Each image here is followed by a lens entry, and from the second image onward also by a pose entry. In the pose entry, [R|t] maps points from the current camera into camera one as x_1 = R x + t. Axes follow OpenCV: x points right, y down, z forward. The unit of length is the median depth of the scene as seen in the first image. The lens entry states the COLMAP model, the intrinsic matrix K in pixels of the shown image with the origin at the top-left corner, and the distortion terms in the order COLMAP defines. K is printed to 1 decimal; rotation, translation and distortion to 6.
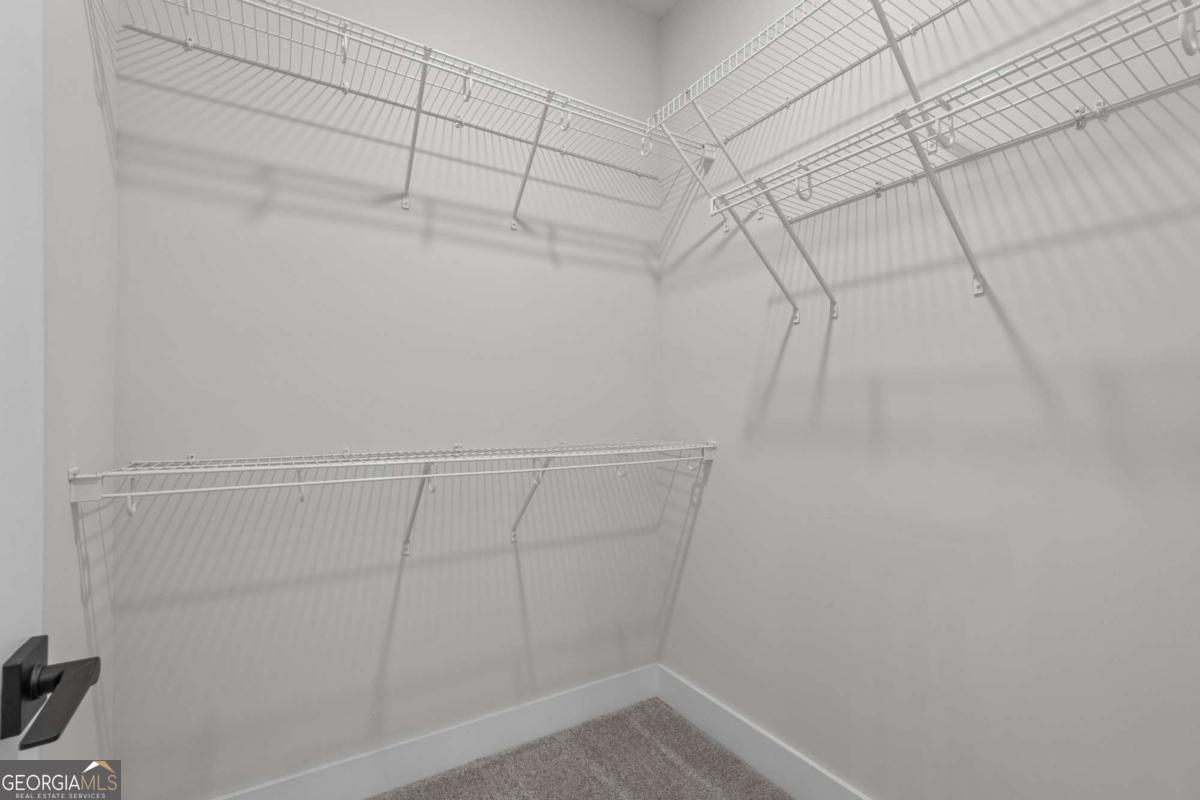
lens RADIAL K [[538.3, 0, 602.2], [0, 538.3, 406.1], [0, 0, 1]] dist [-0.008627, -0.000073]
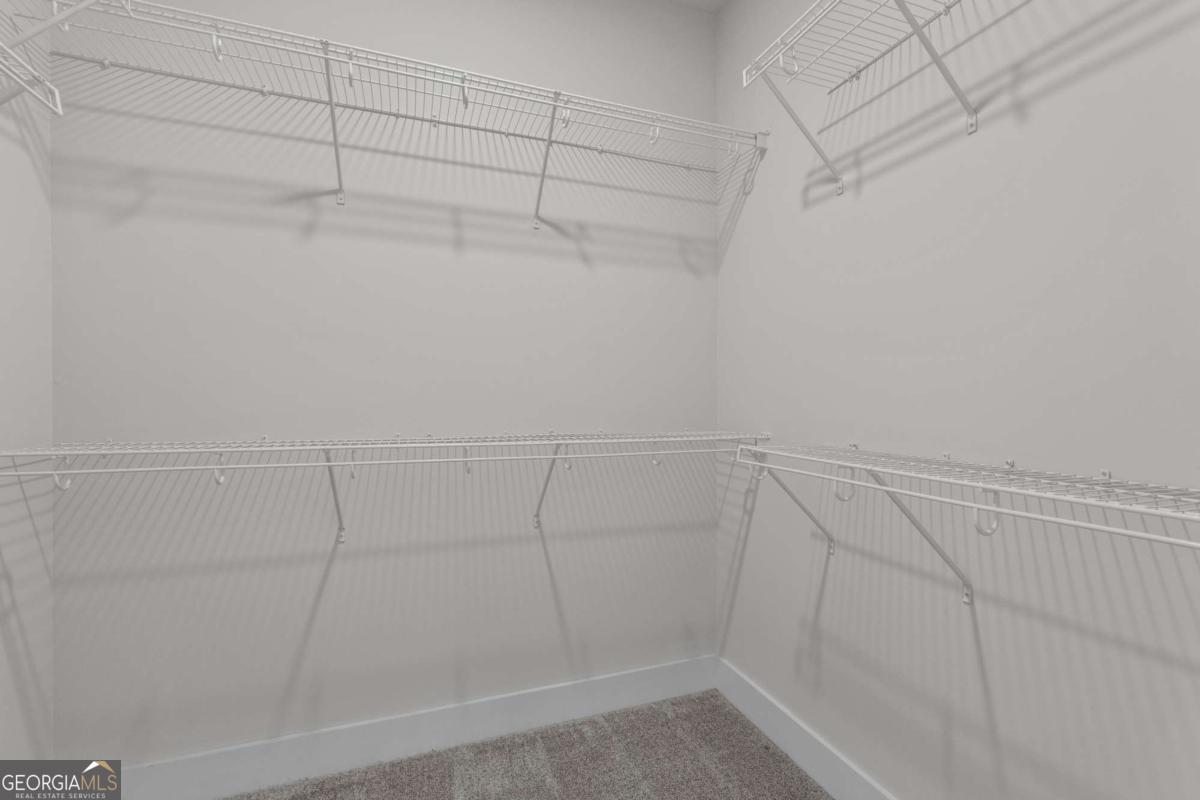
lens RADIAL K [[489.2, 0, 596.6], [0, 489.2, 374.6], [0, 0, 1]] dist [-0.000083, -0.000046]
pose [[0.974980, -0.004315, -0.222249, 0.196470], [-0.005161, 0.999103, -0.042039, 0.000618], [0.222231, 0.042134, 0.974083, 0.122239]]
